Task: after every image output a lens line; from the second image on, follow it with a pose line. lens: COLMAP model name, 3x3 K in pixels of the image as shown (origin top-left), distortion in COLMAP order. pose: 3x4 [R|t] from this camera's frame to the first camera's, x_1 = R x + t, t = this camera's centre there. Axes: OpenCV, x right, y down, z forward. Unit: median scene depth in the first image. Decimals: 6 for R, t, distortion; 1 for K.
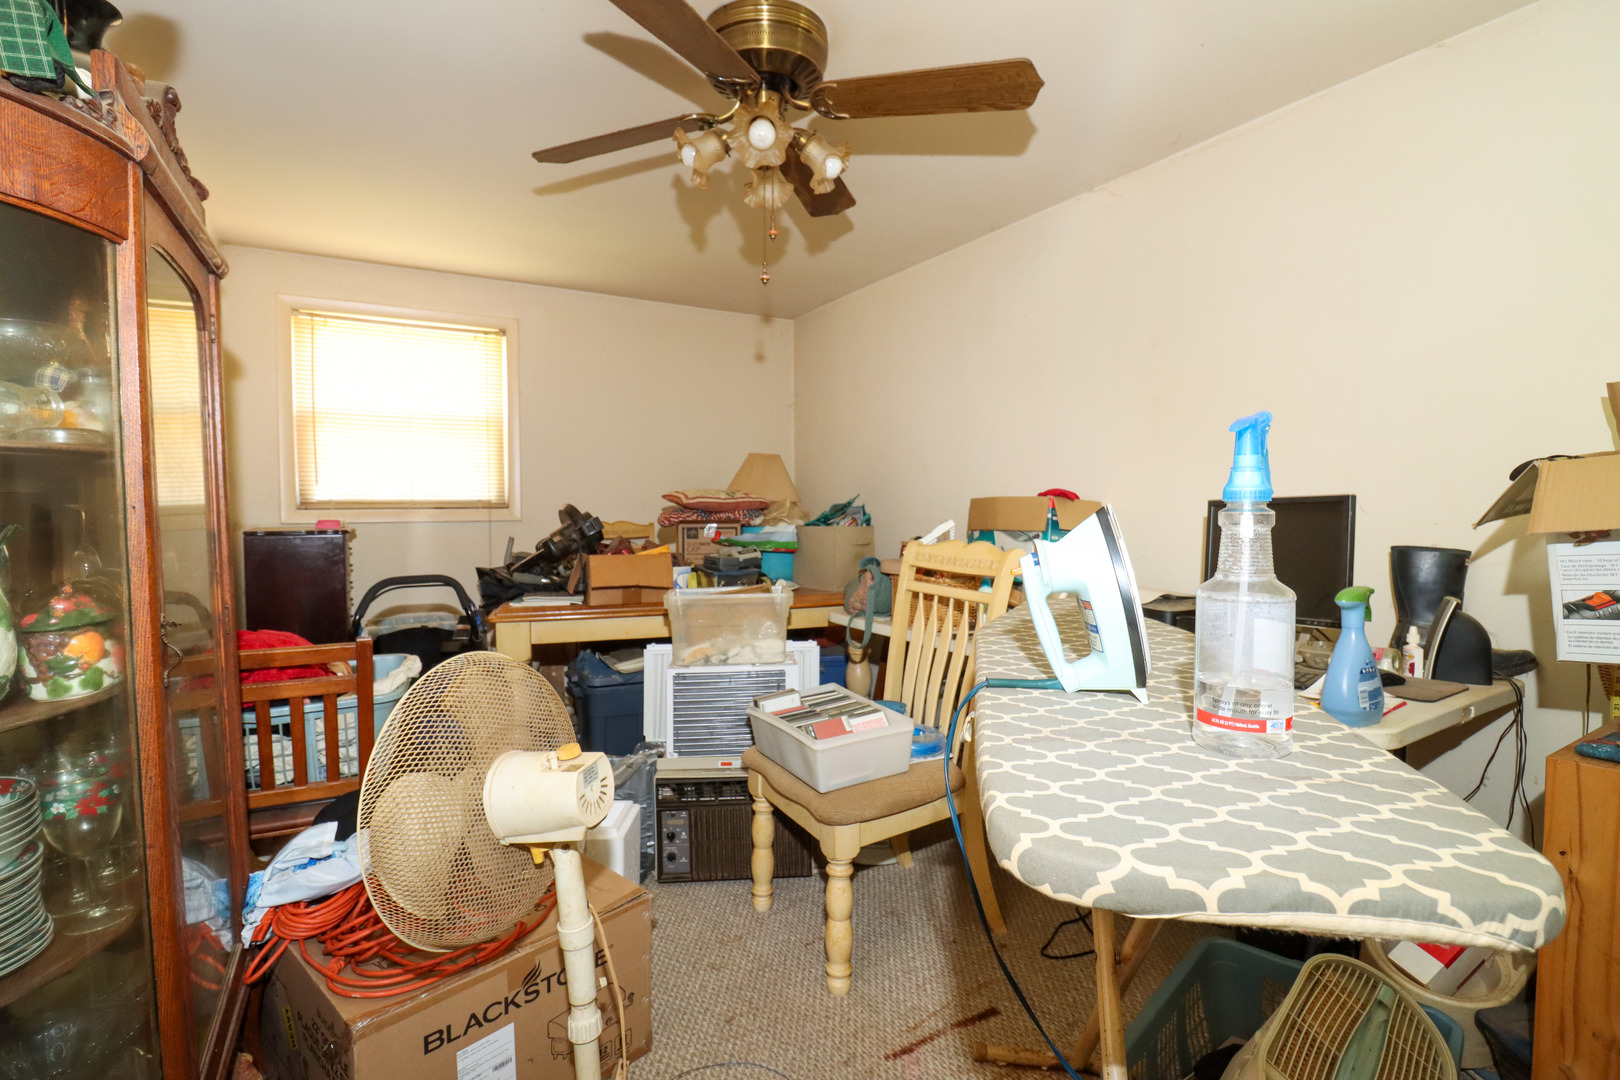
lens RADIAL K [[759.6, 0, 813.0], [0, 759.6, 530.8], [0, 0, 1]] dist [0.002299, -0.014406]
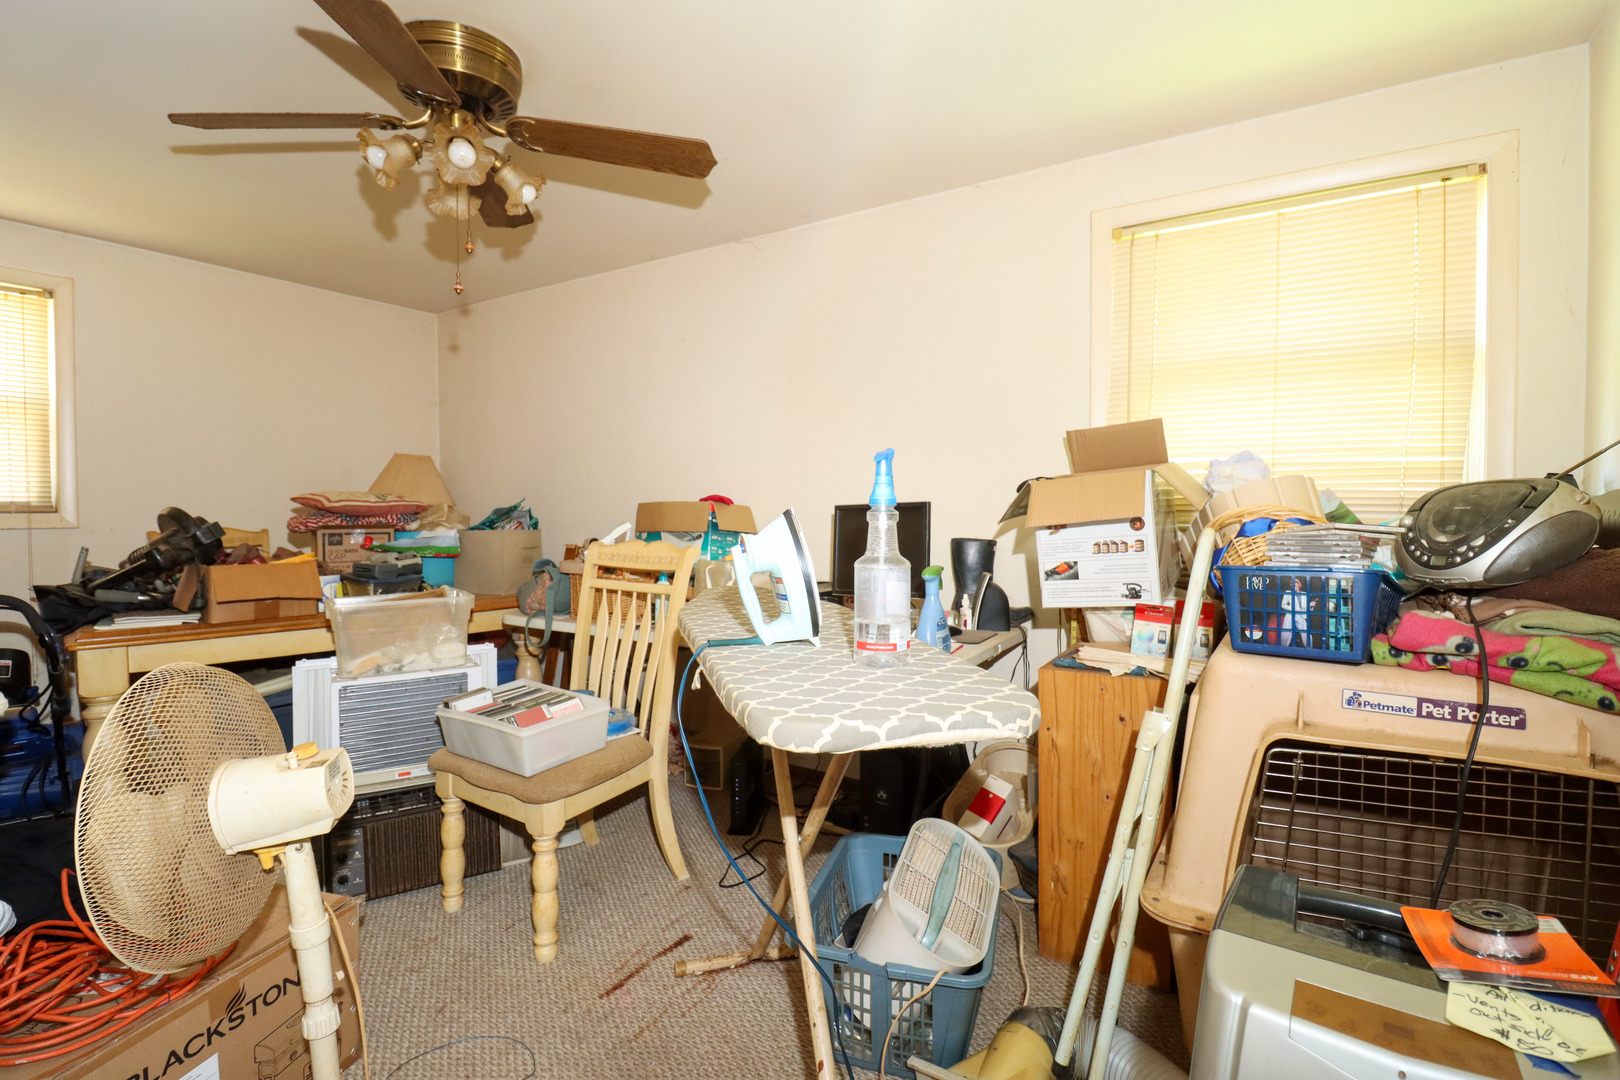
lens RADIAL K [[759.6, 0, 813.0], [0, 759.6, 530.8], [0, 0, 1]] dist [0.002299, -0.014406]
pose [[0.886946, -0.011574, 0.461728, -0.116261], [0.014661, 0.999888, -0.003097, 0.006780], [-0.461640, 0.009517, 0.887016, -0.133438]]
